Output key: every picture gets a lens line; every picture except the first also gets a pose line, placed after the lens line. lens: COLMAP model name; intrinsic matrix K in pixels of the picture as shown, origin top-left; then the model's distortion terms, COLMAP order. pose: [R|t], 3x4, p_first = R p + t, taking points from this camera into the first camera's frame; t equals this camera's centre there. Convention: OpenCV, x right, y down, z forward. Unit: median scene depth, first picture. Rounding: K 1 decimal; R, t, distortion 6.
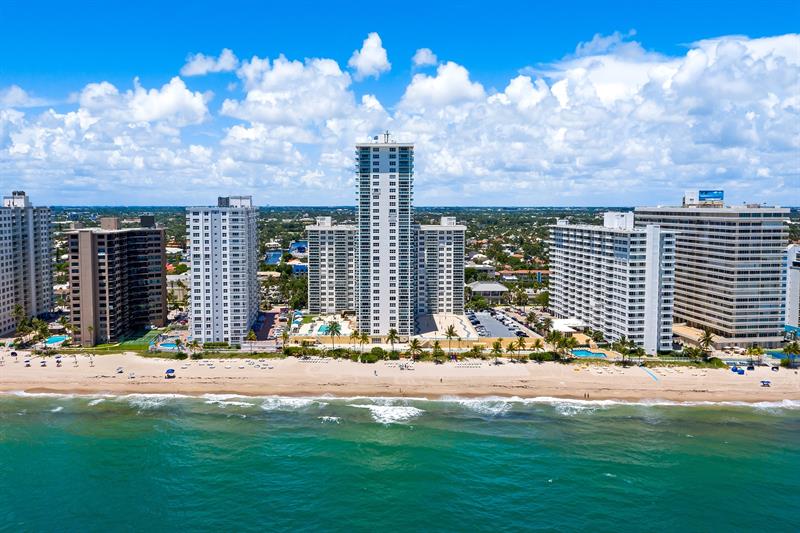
lens RADIAL K [[635.5, 0, 402.7], [0, 635.5, 252.3], [0, 0, 1]] dist [-0.007601, -0.000686]
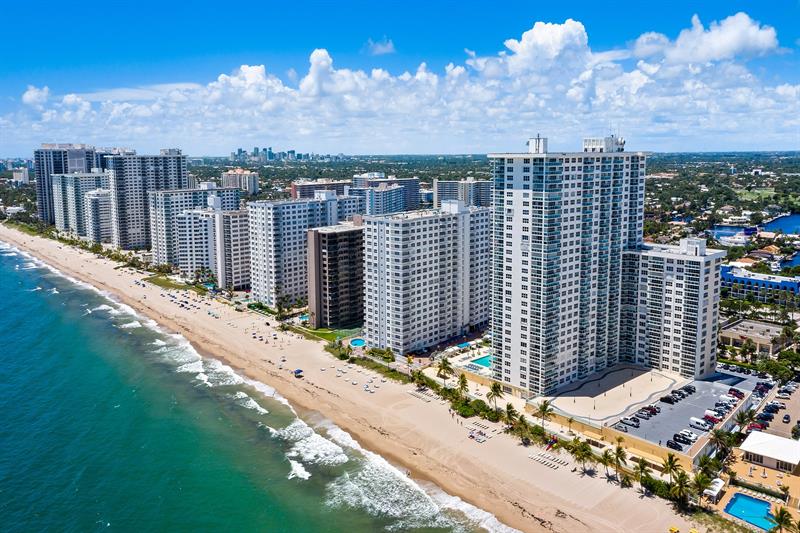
lens RADIAL K [[644.1, 0, 405.1], [0, 644.1, 235.1], [0, 0, 1]] dist [-0.002173, 0.004978]
pose [[0.655470, 0.090967, -0.749723, 0.486108], [-0.047130, 0.995711, 0.079610, -0.124216], [0.753750, -0.016848, 0.656946, 0.349432]]
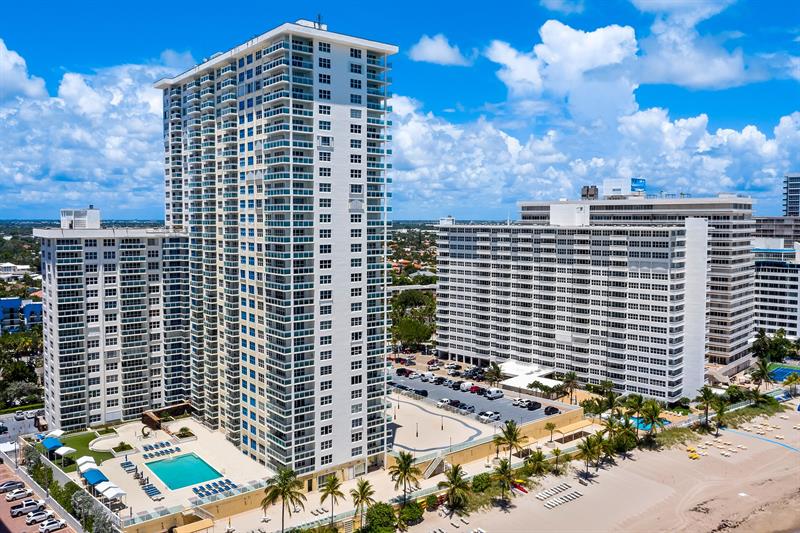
lens RADIAL K [[635.5, 0, 402.7], [0, 635.5, 252.3], [0, 0, 1]] dist [-0.007601, -0.000686]
pose [[0.789050, -0.032516, 0.613468, -0.267524], [0.045176, 0.998966, -0.005157, -0.015465], [-0.612666, 0.031783, 0.789703, 0.613020]]
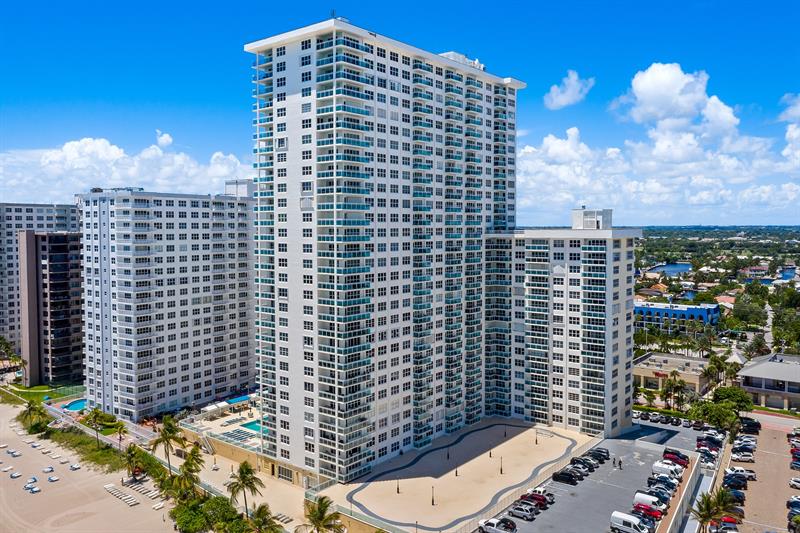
lens RADIAL K [[635.5, 0, 402.7], [0, 635.5, 252.3], [0, 0, 1]] dist [-0.007601, -0.000686]
pose [[0.770300, 0.024407, -0.637215, 0.309284], [-0.043893, 0.998927, -0.014799, -0.016247], [0.636169, 0.039368, 0.770544, 0.699325]]
